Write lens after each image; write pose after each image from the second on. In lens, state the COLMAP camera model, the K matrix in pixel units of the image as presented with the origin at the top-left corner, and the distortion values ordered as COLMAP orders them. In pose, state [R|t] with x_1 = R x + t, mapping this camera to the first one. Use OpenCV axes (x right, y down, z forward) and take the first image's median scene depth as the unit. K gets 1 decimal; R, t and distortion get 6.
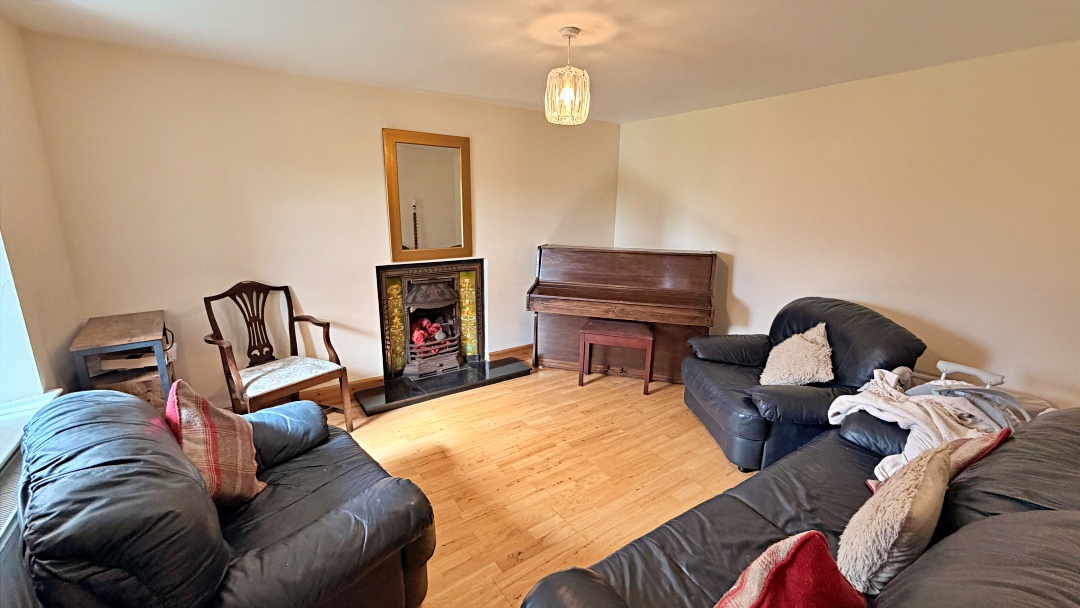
lens RADIAL K [[431.1, 0, 535.8], [0, 431.1, 306.1], [0, 0, 1]] dist [-0.004566, 0.000843]
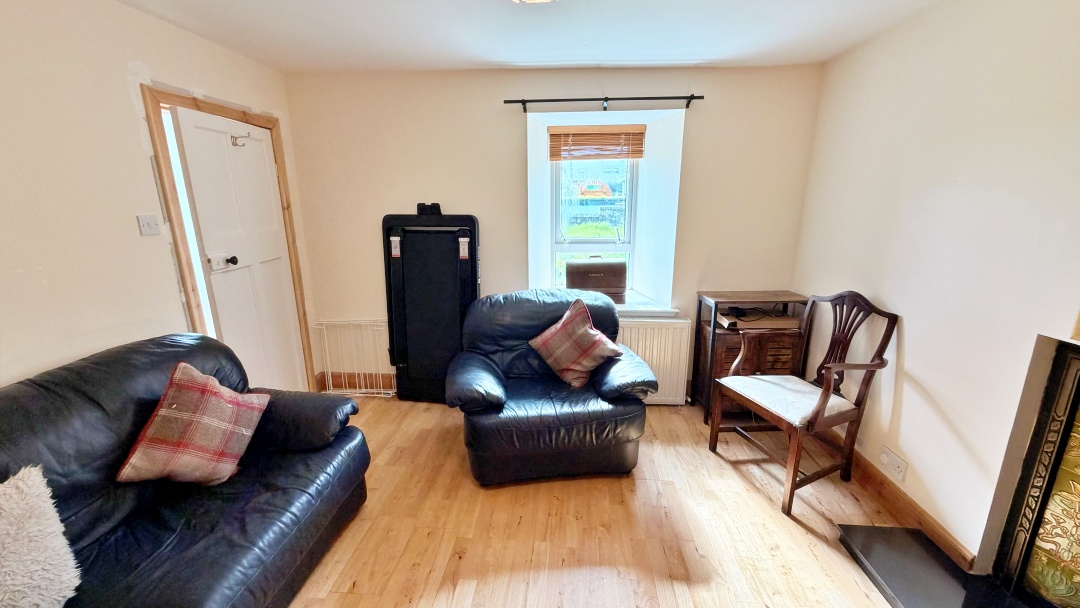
lens RADIAL K [[431.1, 0, 538.8], [0, 431.1, 303.4], [0, 0, 1]] dist [-0.004566, 0.000843]
pose [[-0.635644, 0.169092, -0.753236, 0.325242], [-0.179020, 0.916832, 0.356890, -0.218466], [0.750939, 0.361699, -0.552508, 0.987861]]
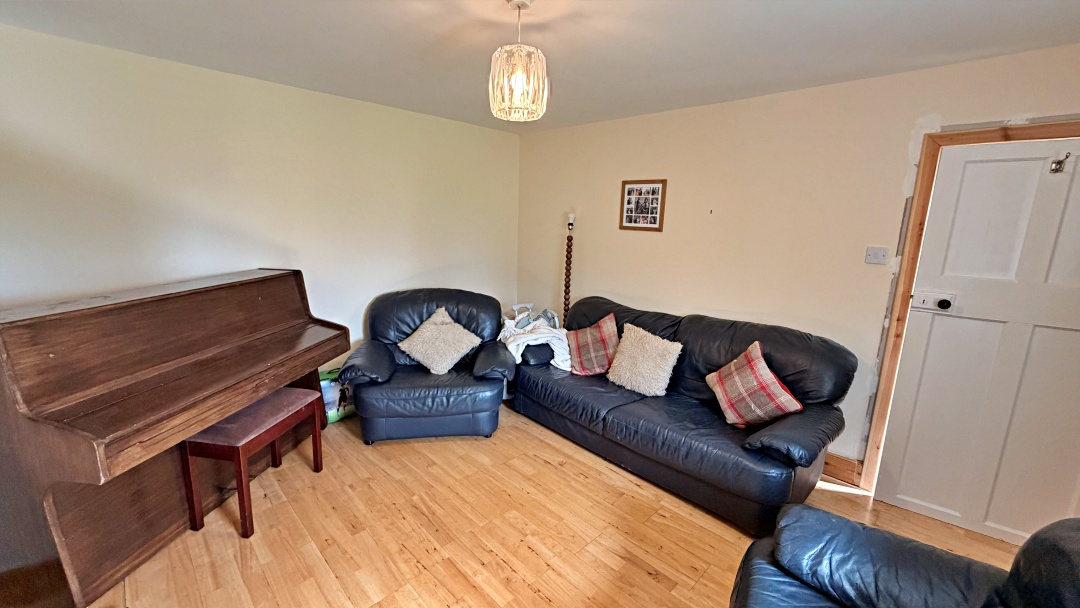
lens RADIAL K [[431.1, 0, 538.9], [0, 431.1, 300.9], [0, 0, 1]] dist [-0.004566, 0.000843]
pose [[-0.168660, -0.207602, 0.963564, -0.558921], [0.191553, 0.952027, 0.238645, -0.213413], [-0.966882, 0.224823, -0.120802, 0.831055]]
